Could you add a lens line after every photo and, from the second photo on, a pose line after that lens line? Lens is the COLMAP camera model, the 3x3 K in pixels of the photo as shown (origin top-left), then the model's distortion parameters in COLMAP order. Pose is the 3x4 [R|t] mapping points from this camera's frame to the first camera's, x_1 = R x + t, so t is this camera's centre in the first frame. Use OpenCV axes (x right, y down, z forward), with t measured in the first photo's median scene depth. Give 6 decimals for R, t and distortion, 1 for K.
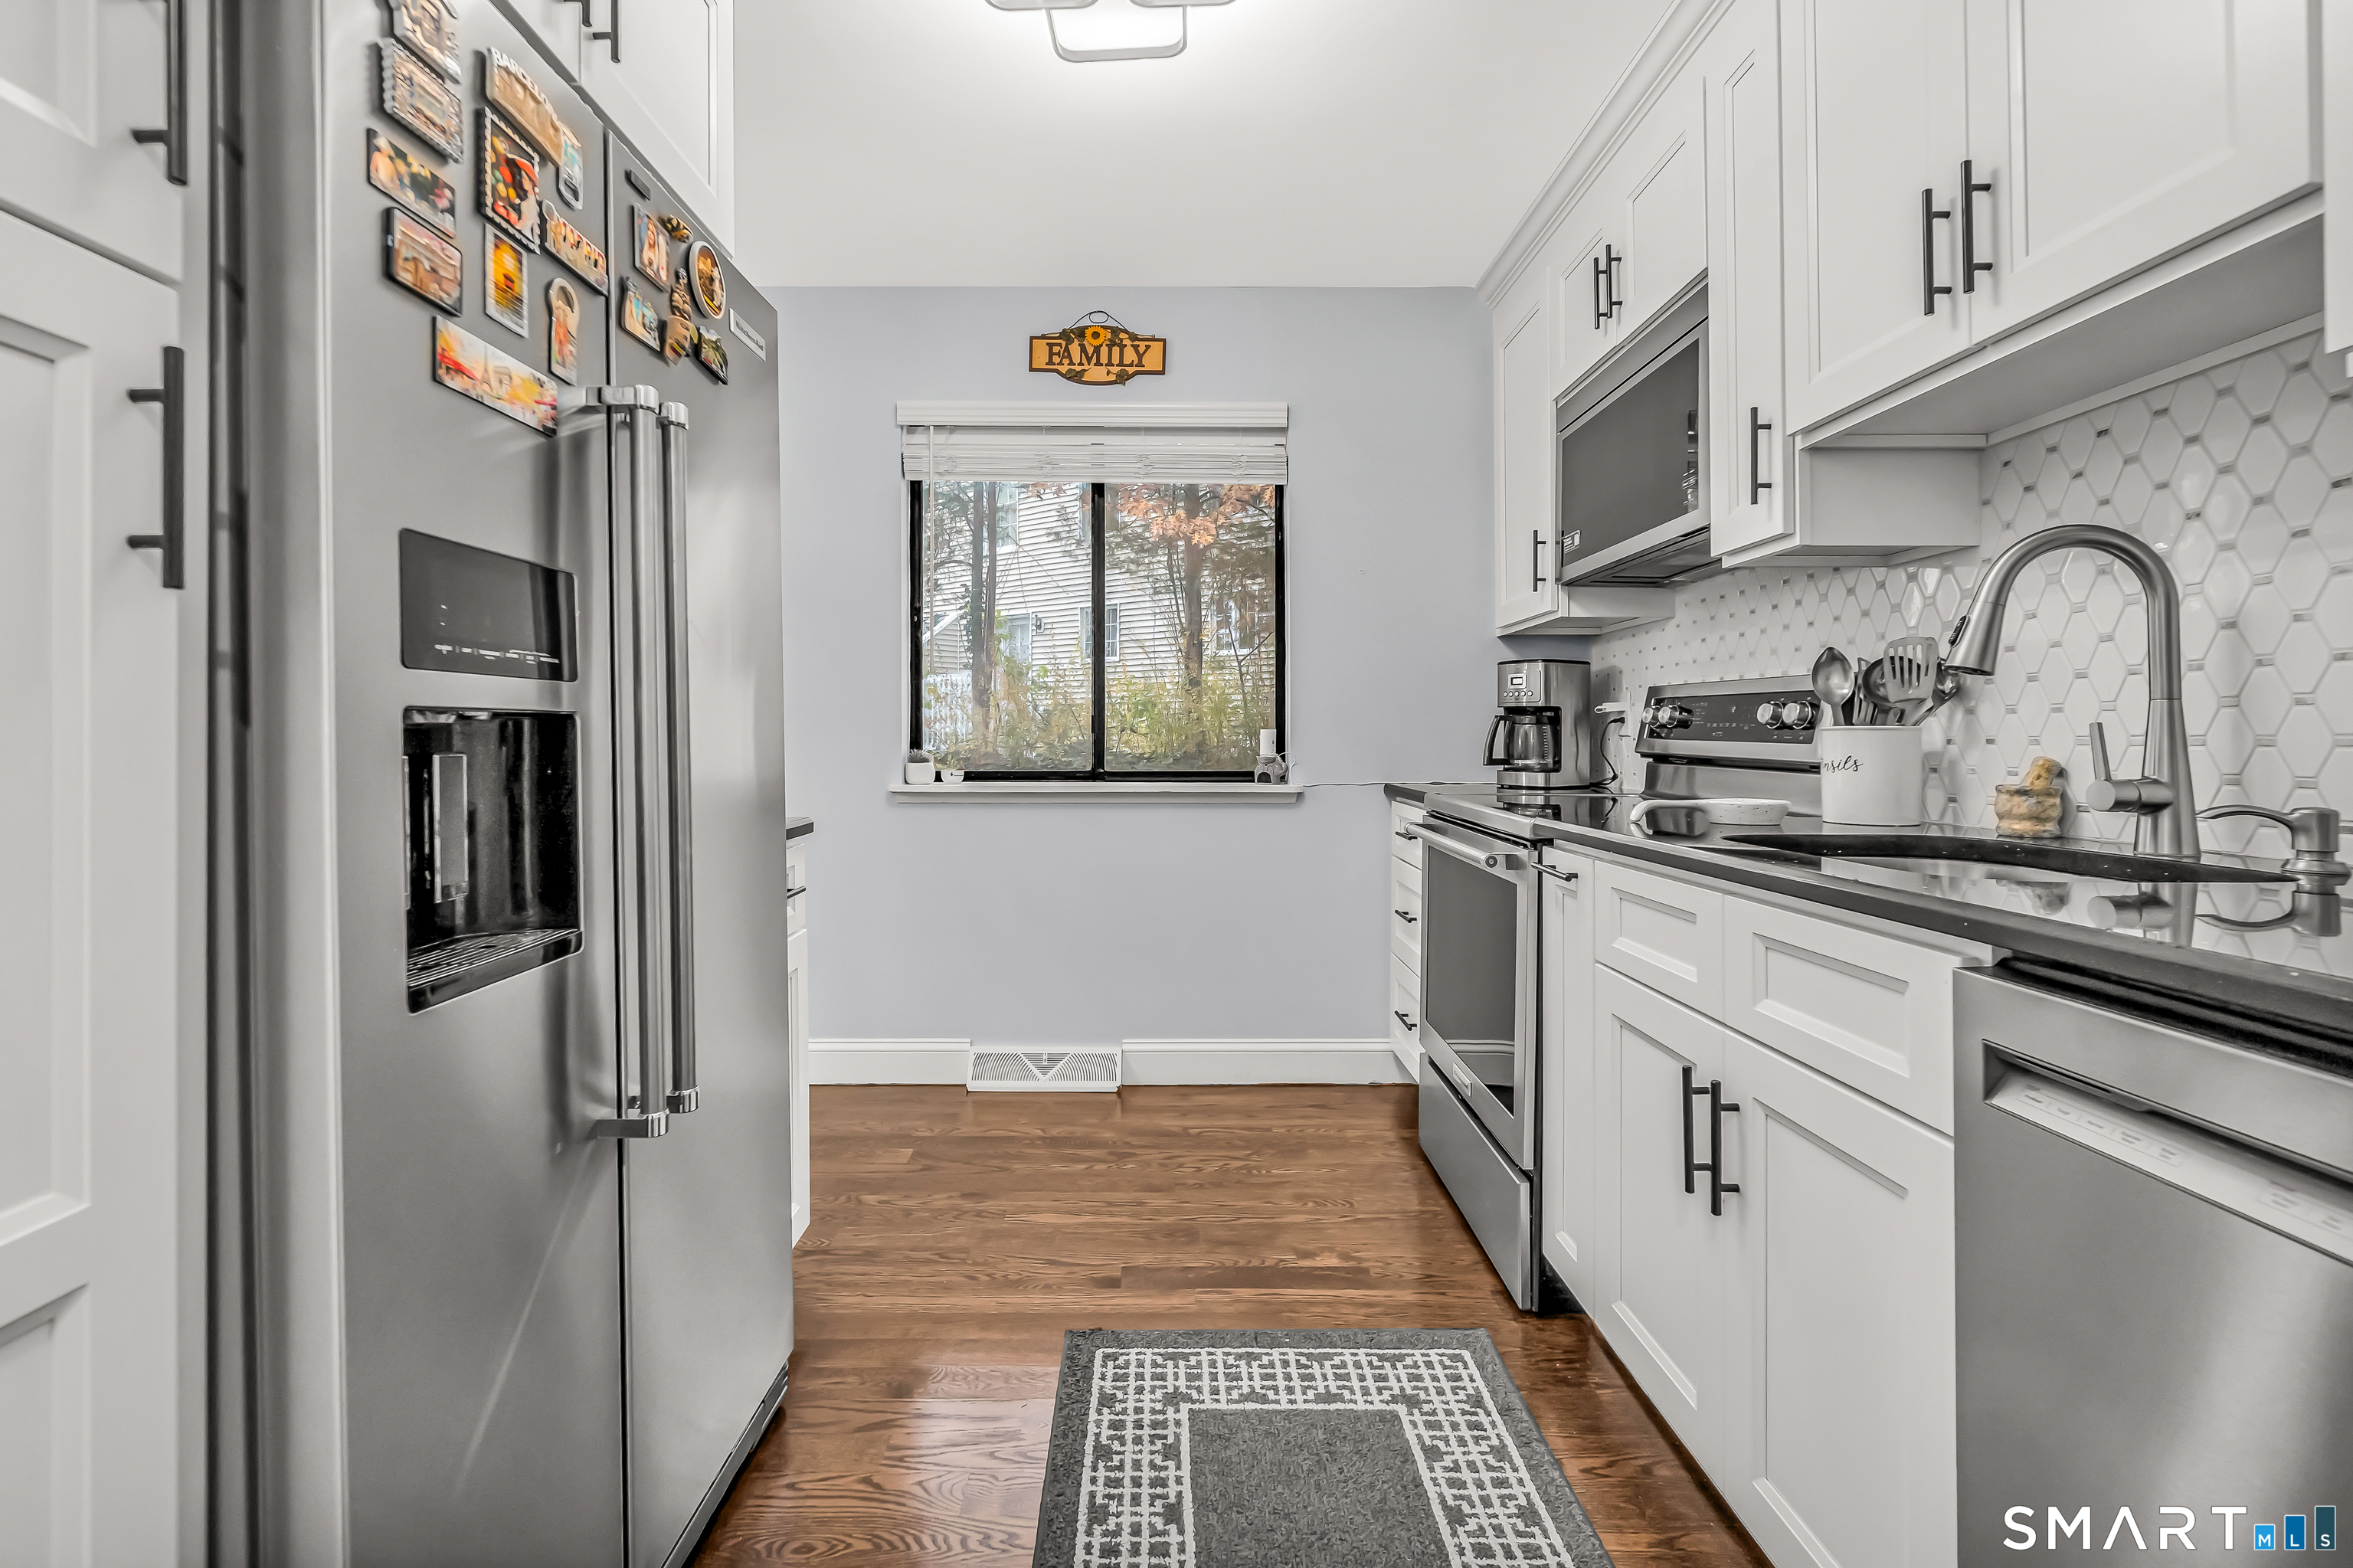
lens RADIAL K [[1050.3, 0, 1148.4], [0, 1050.3, 735.5], [0, 0, 1]] dist [-0.003500, -0.001000]
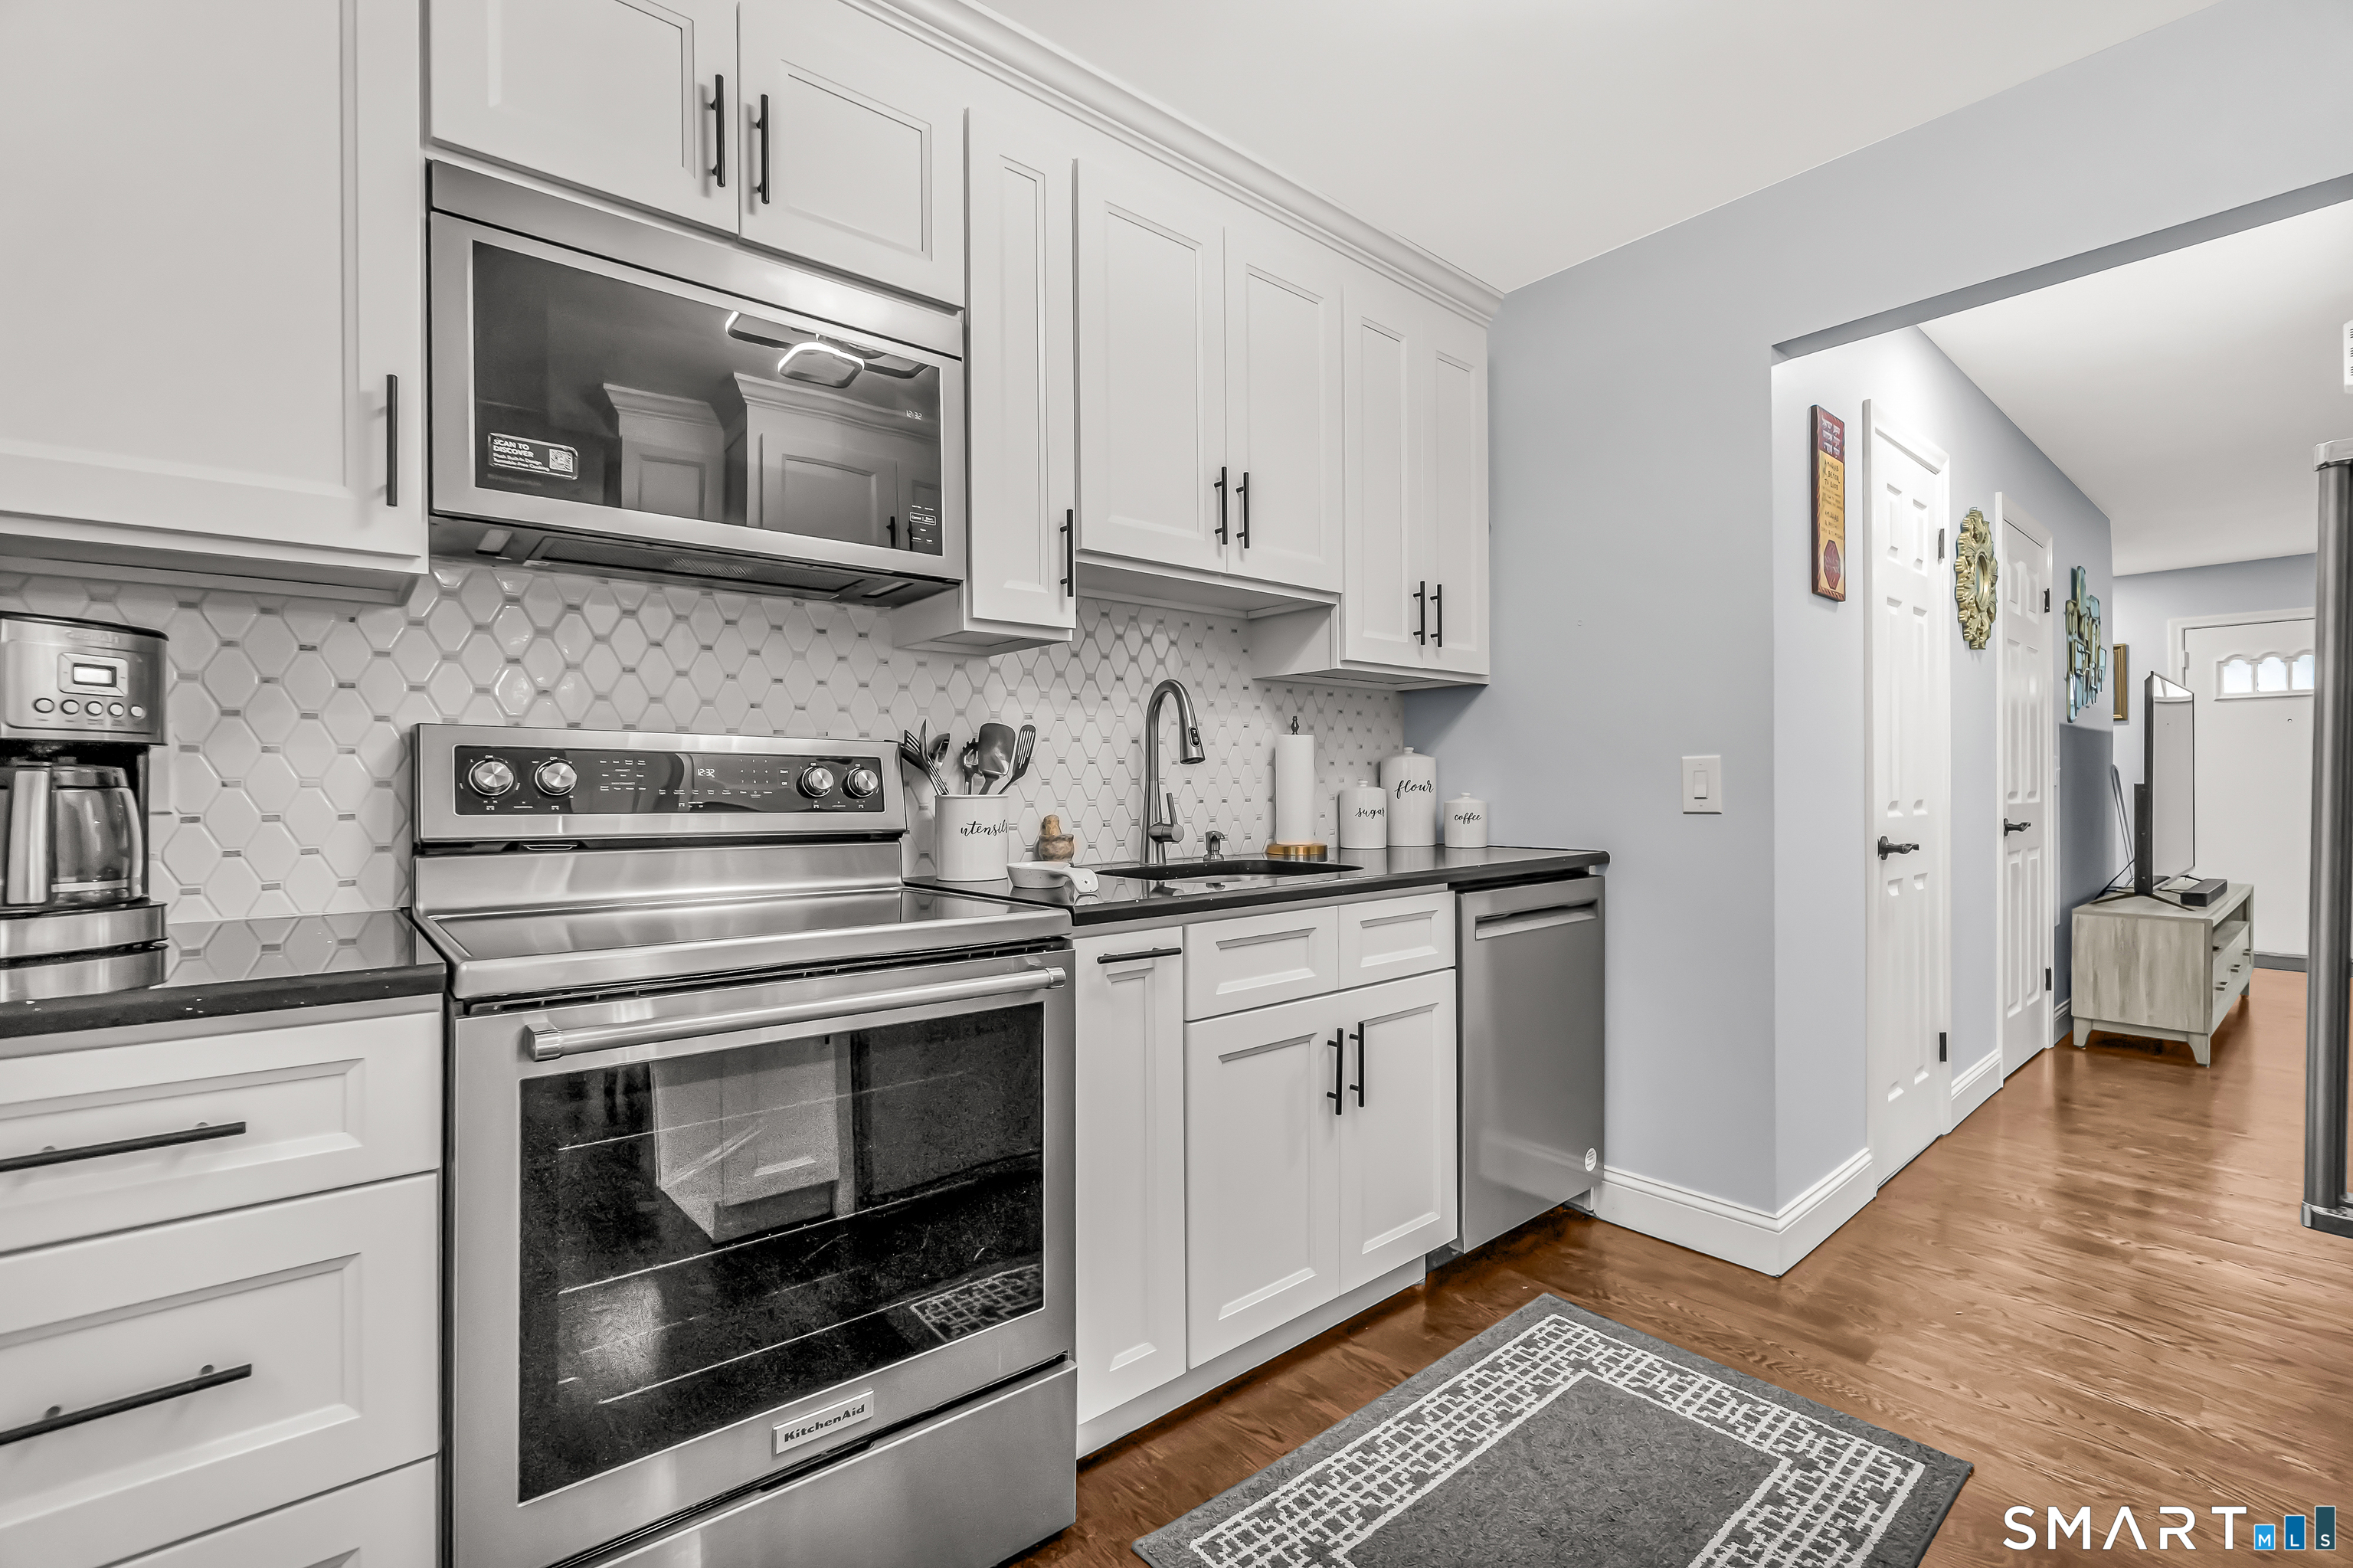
lens RADIAL K [[1050.3, 0, 1166.2], [0, 1050.3, 785.0], [0, 0, 1]] dist [-0.003500, -0.001000]
pose [[-0.659329, 0.000520, 0.751854, -0.291270], [0.001547, 0.999999, 0.000665, -0.017293], [-0.751853, 0.001602, -0.659329, 1.460187]]
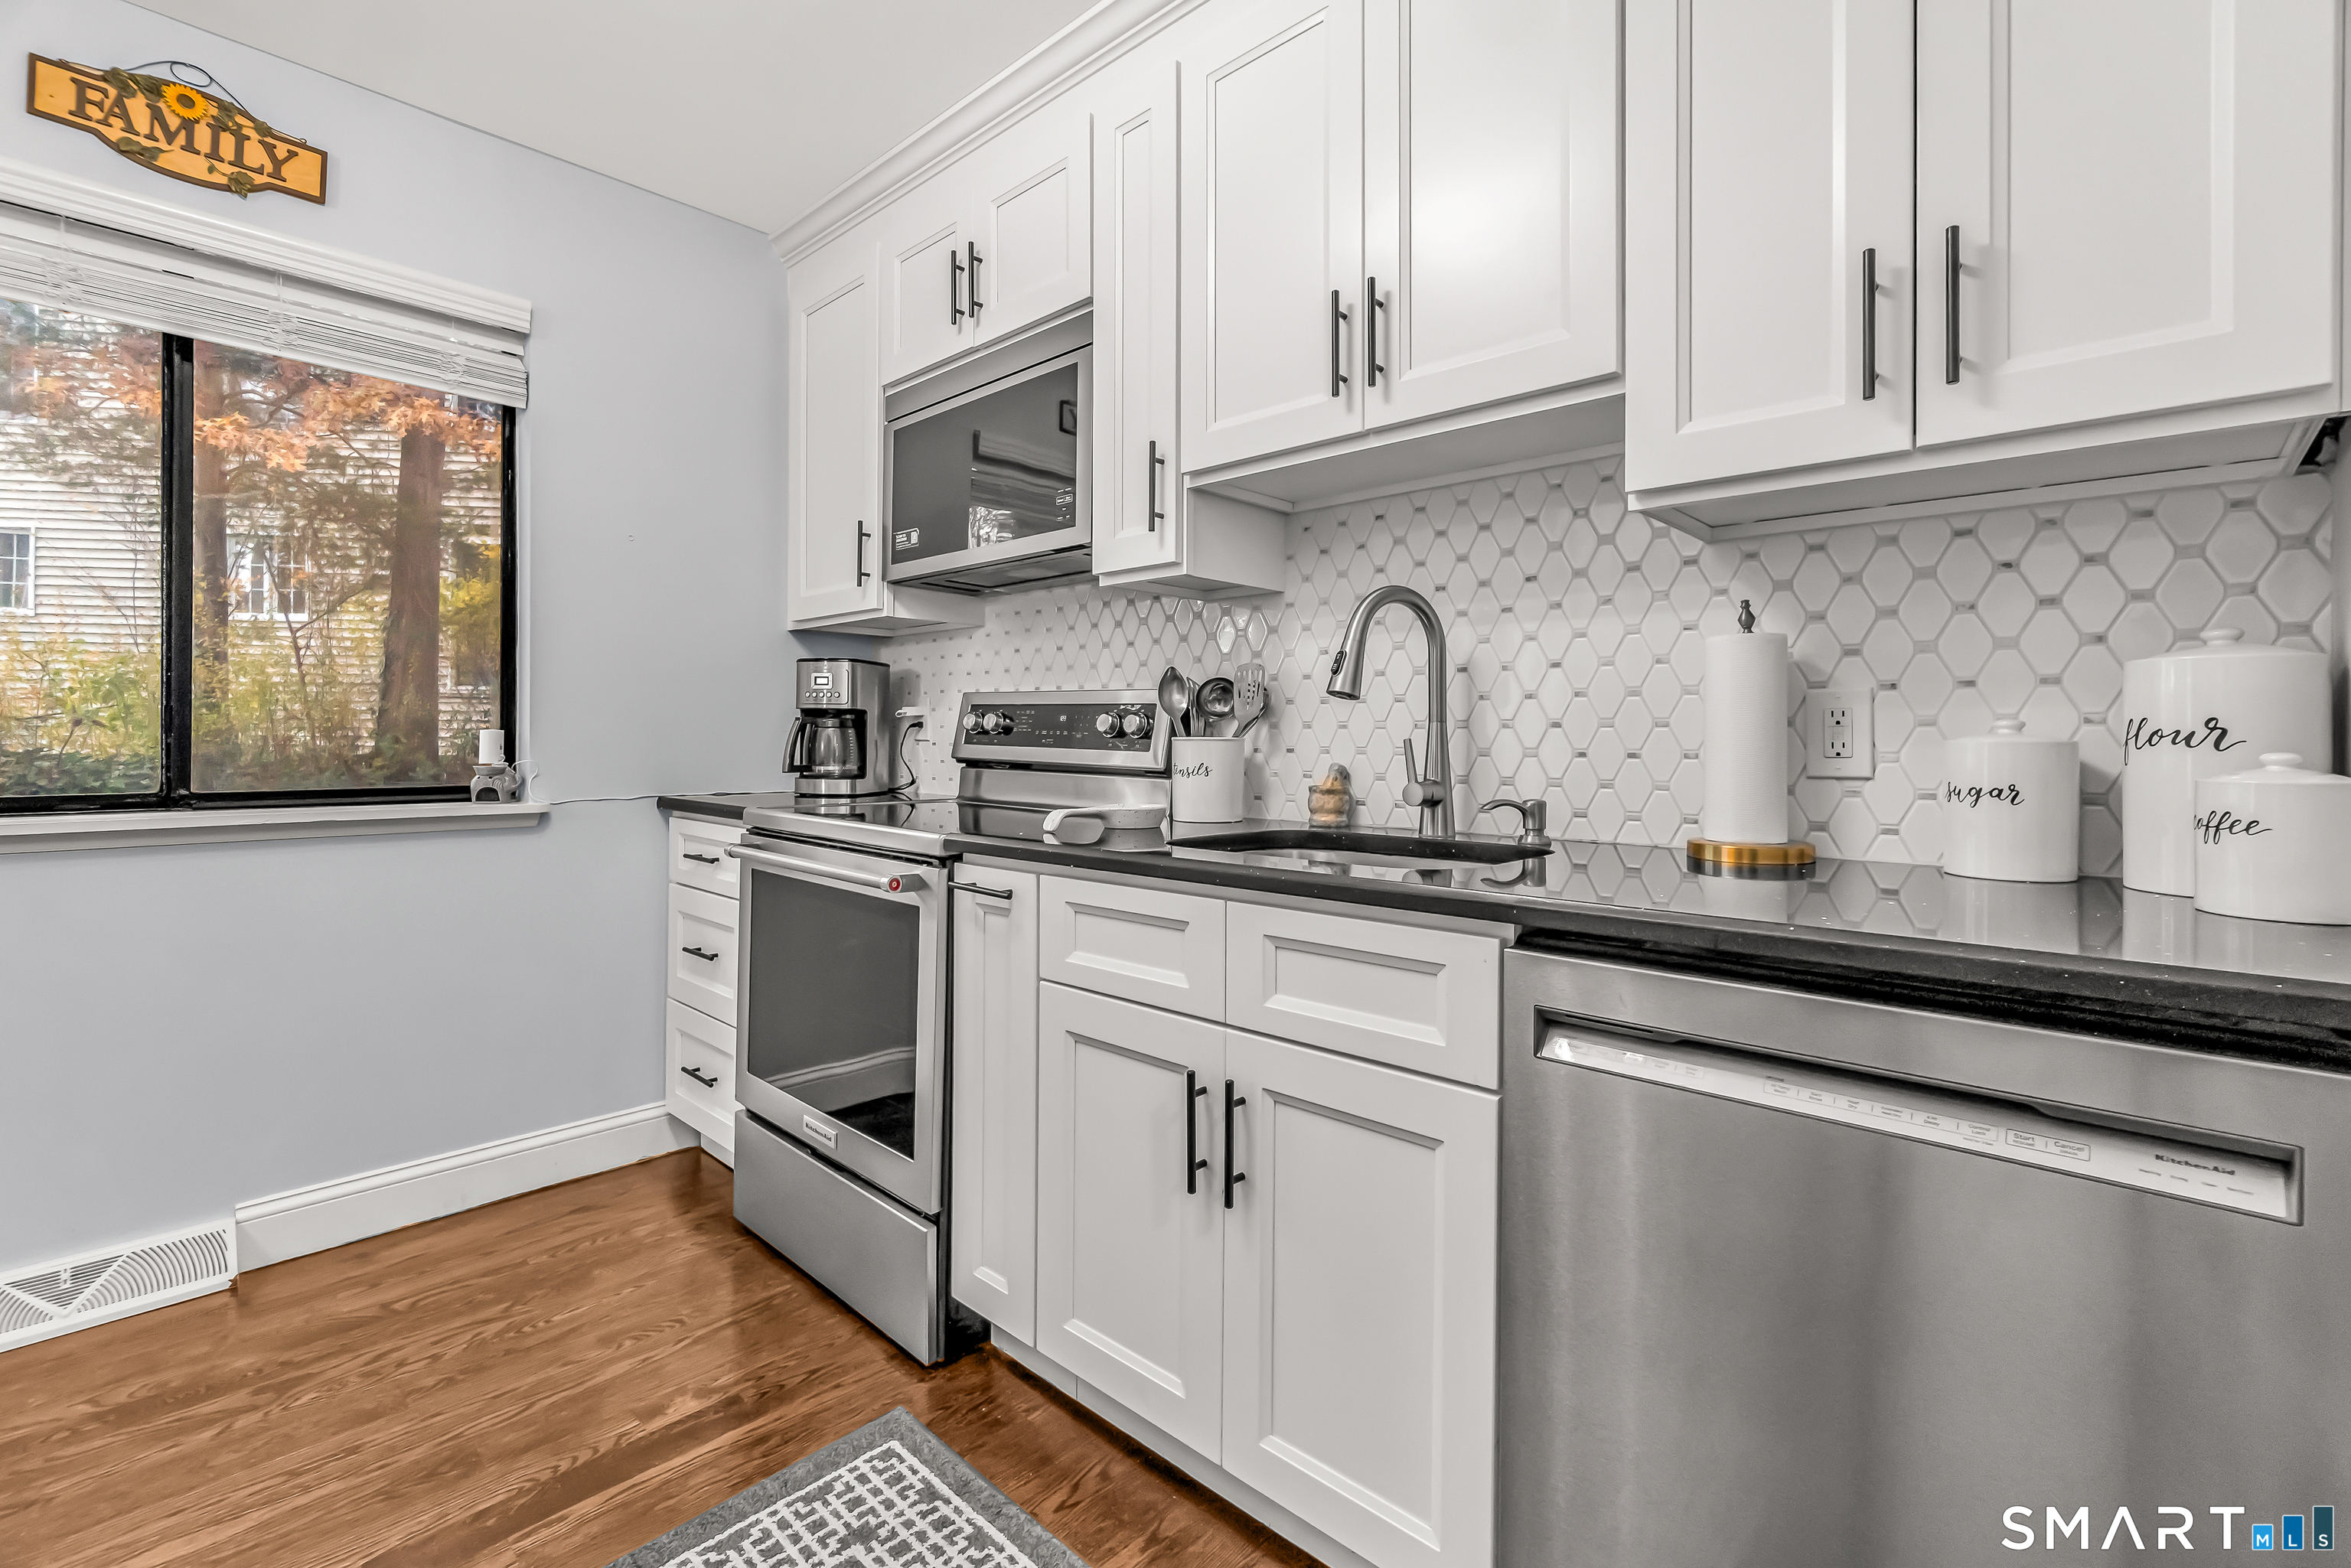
lens RADIAL K [[1049.3, 0, 1187.8], [0, 1049.3, 742.1], [0, 0, 1]] dist [-0.003500, -0.001000]
pose [[0.675311, 0.000767, 0.737532, -0.168696], [-0.007780, 0.999951, 0.006084, -0.009245], [-0.737492, -0.009846, 0.675284, 0.211223]]
